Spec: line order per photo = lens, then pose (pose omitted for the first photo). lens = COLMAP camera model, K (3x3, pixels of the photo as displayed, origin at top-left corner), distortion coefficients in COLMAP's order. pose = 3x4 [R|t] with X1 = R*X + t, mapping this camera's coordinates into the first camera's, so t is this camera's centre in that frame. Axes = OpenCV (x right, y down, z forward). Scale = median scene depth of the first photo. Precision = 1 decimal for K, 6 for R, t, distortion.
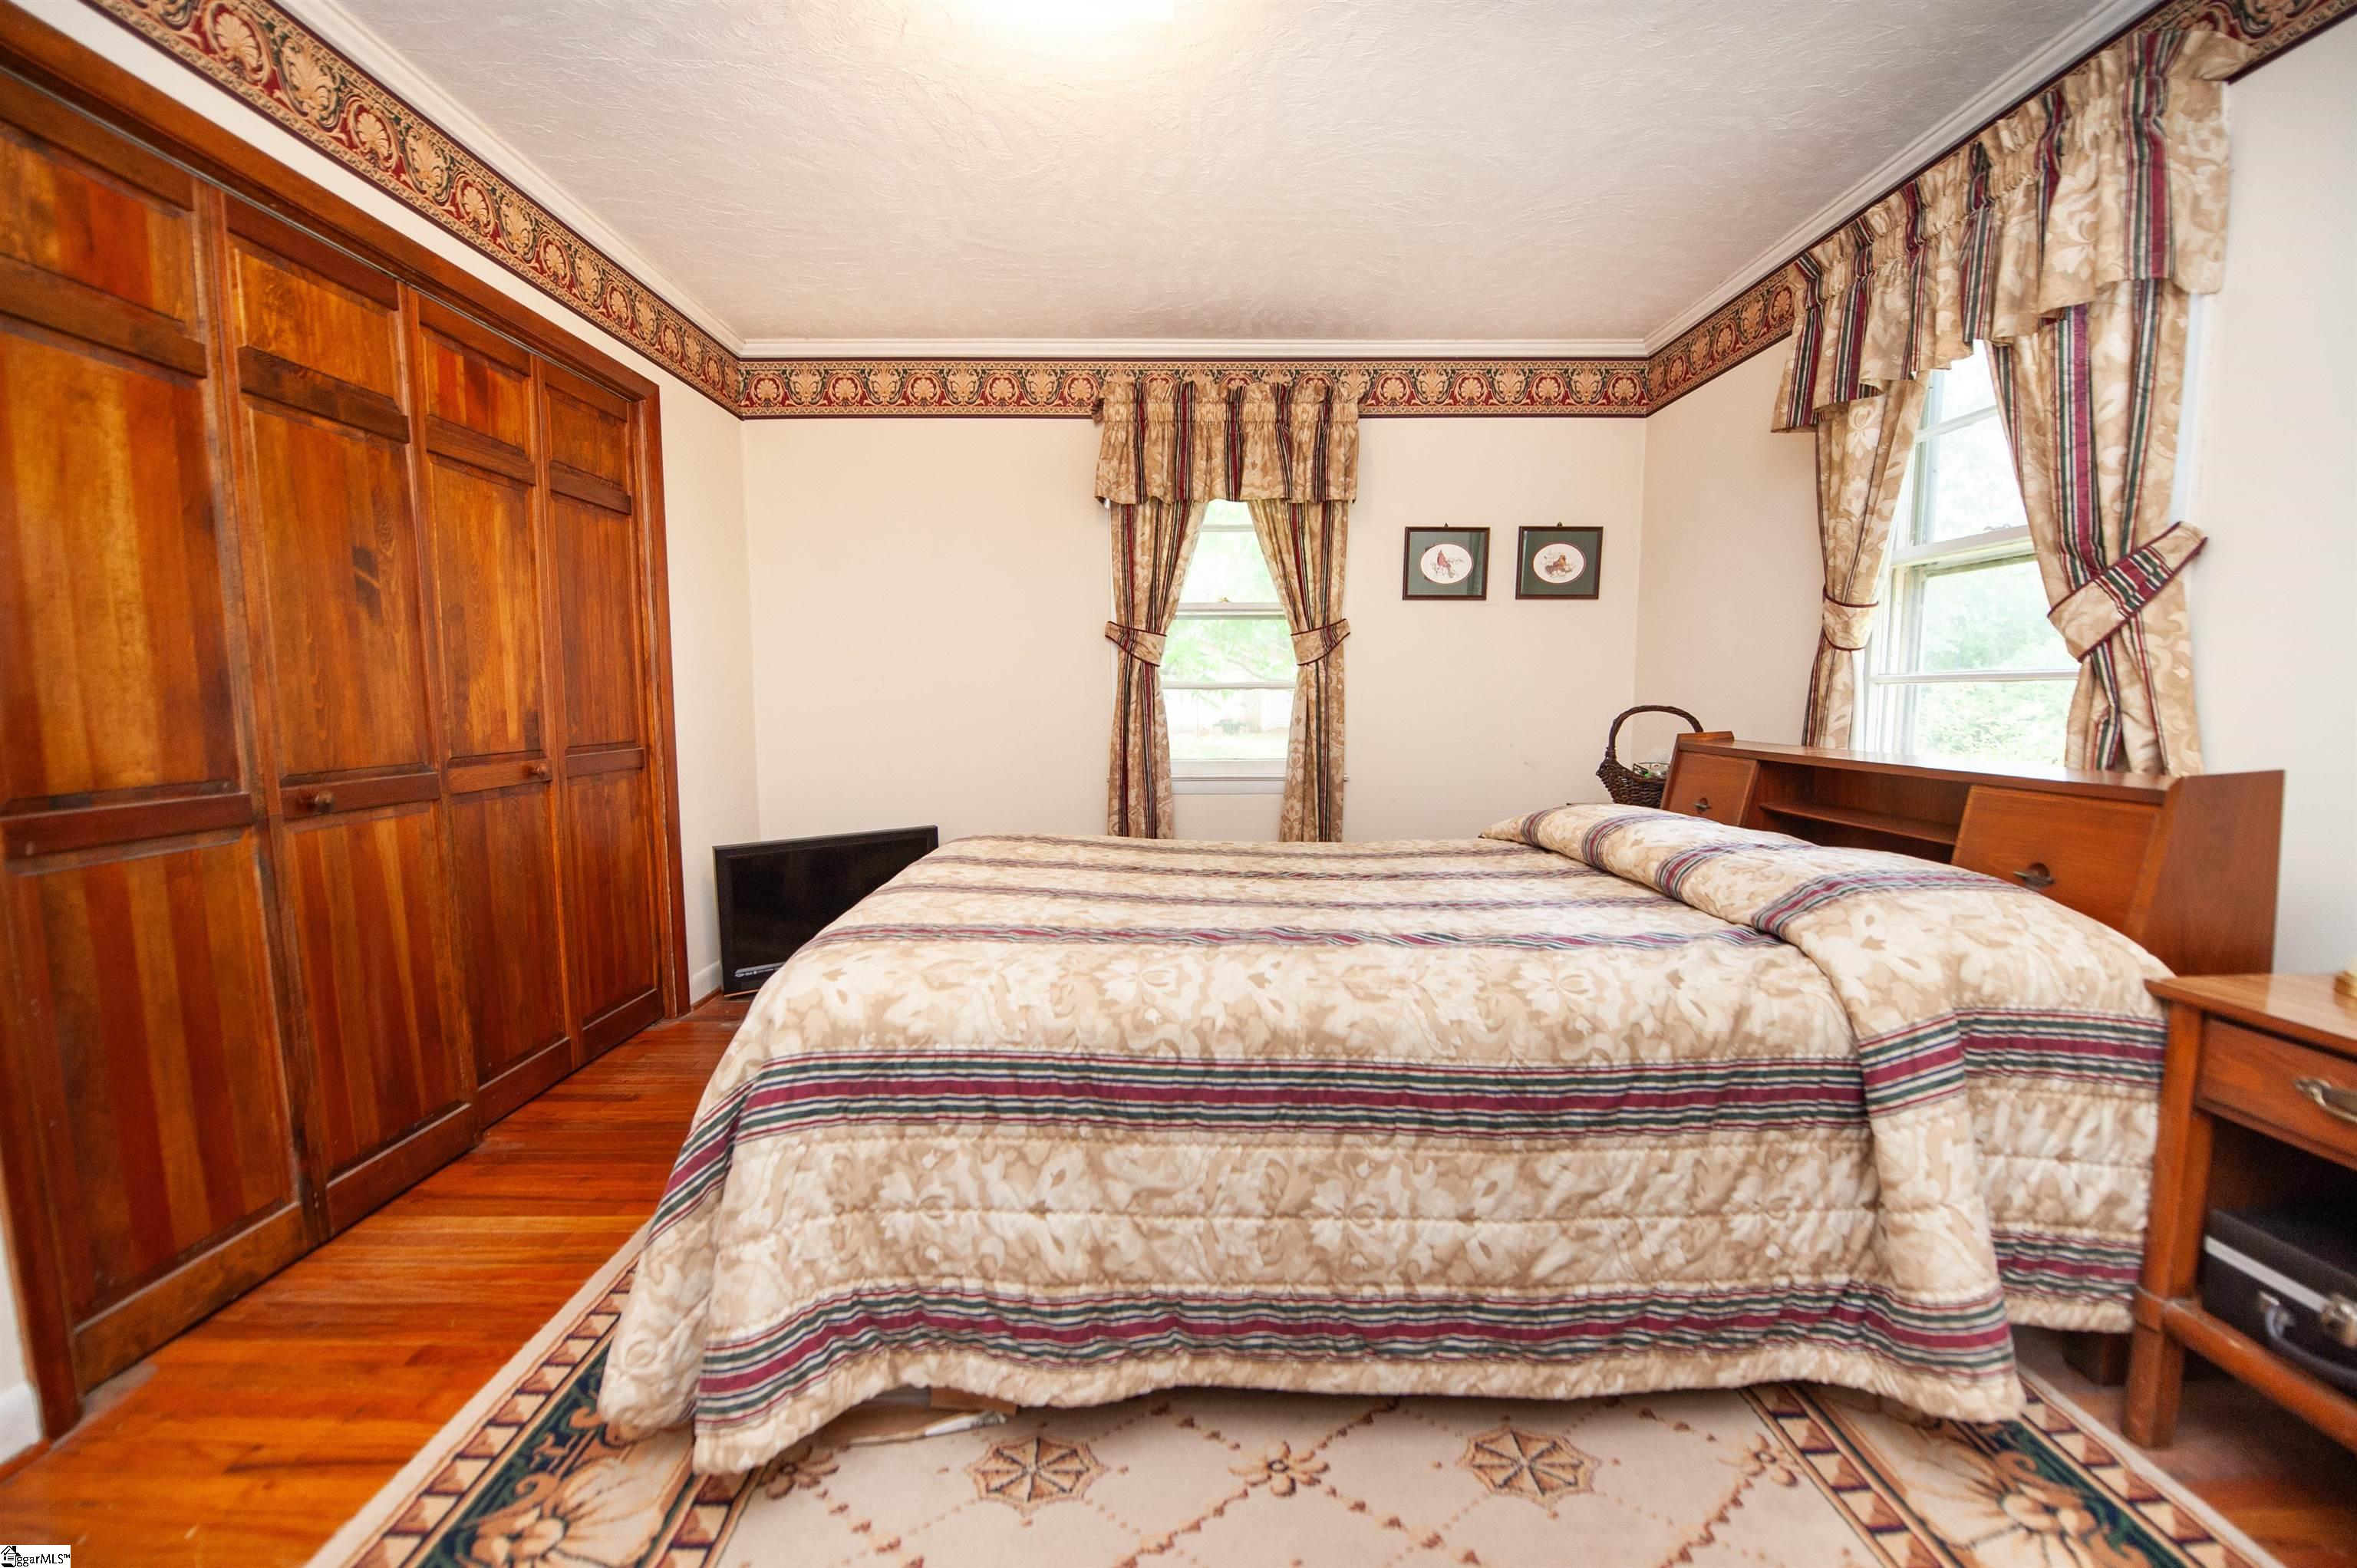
lens RADIAL K [[949.1, 0, 1181.5], [0, 949.1, 784.7], [0, 0, 1]] dist [-0.020522, 0.000047]
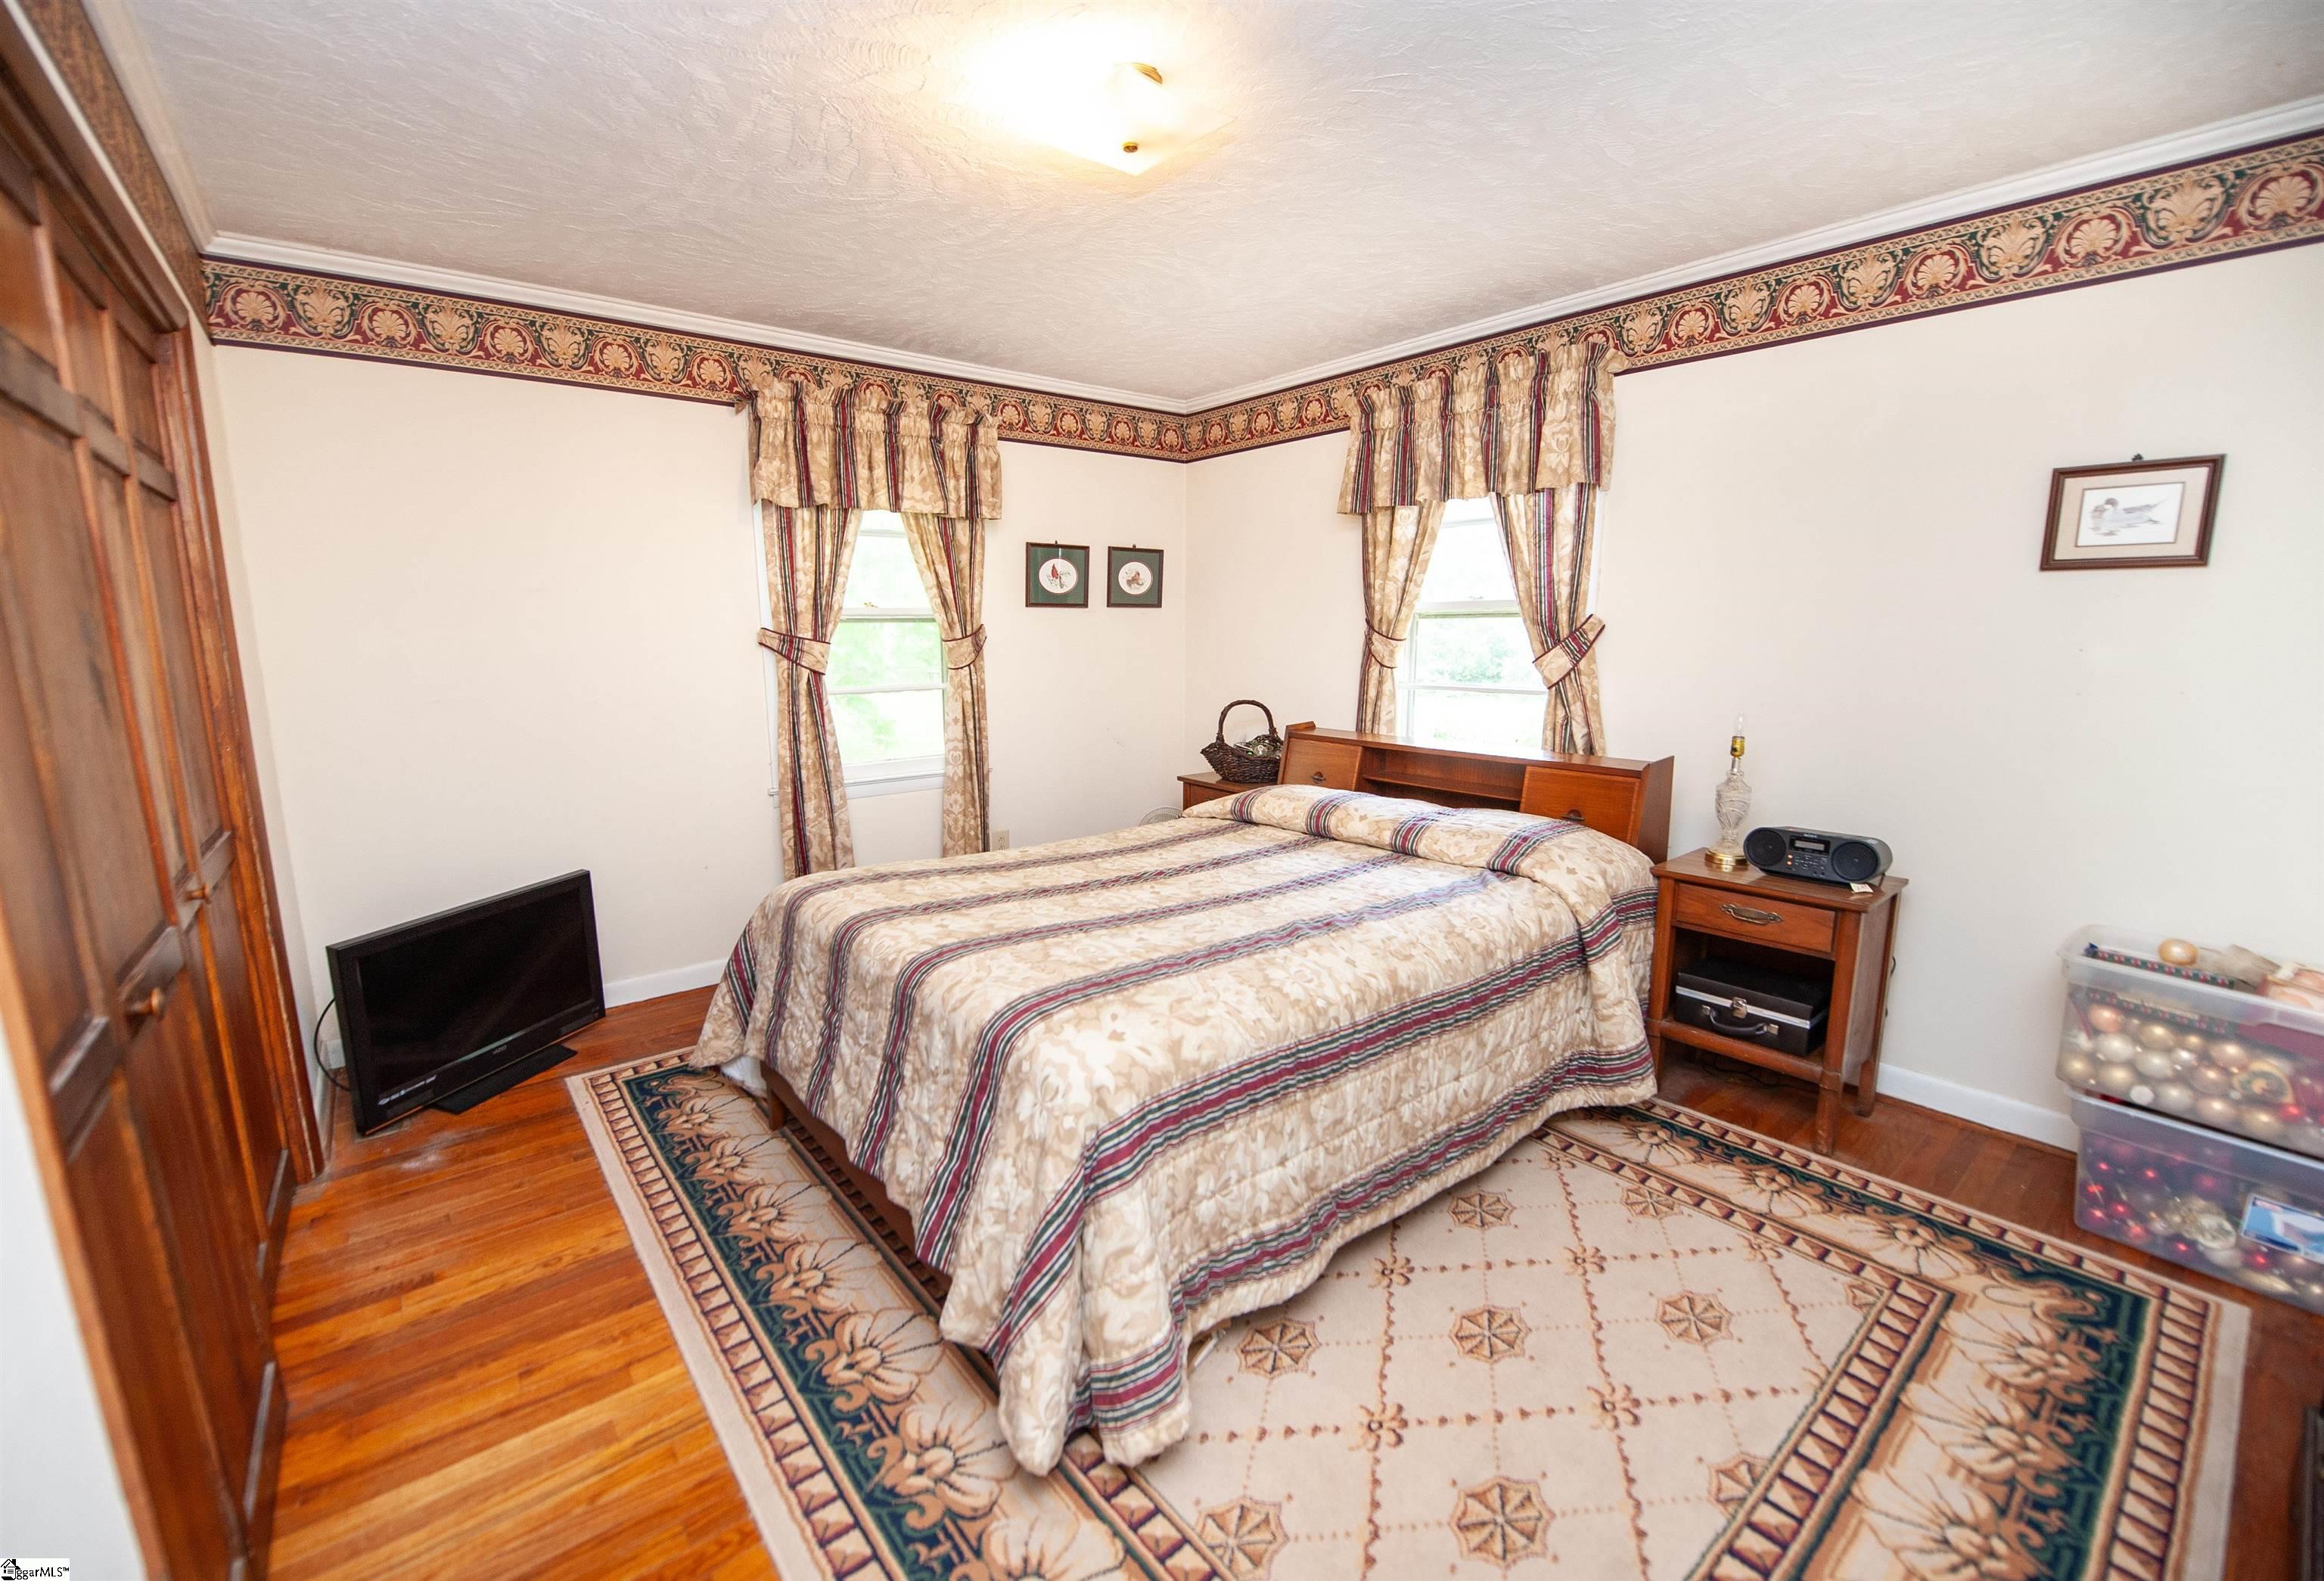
lens RADIAL K [[936.9, 0, 1140.2], [0, 936.9, 790.7], [0, 0, 1]] dist [-0.015348, -0.001022]
pose [[0.793130, -0.106113, 0.599737, -0.376957], [0.062876, 0.993710, 0.092668, -0.077914], [-0.605798, -0.035788, 0.794814, 0.025132]]
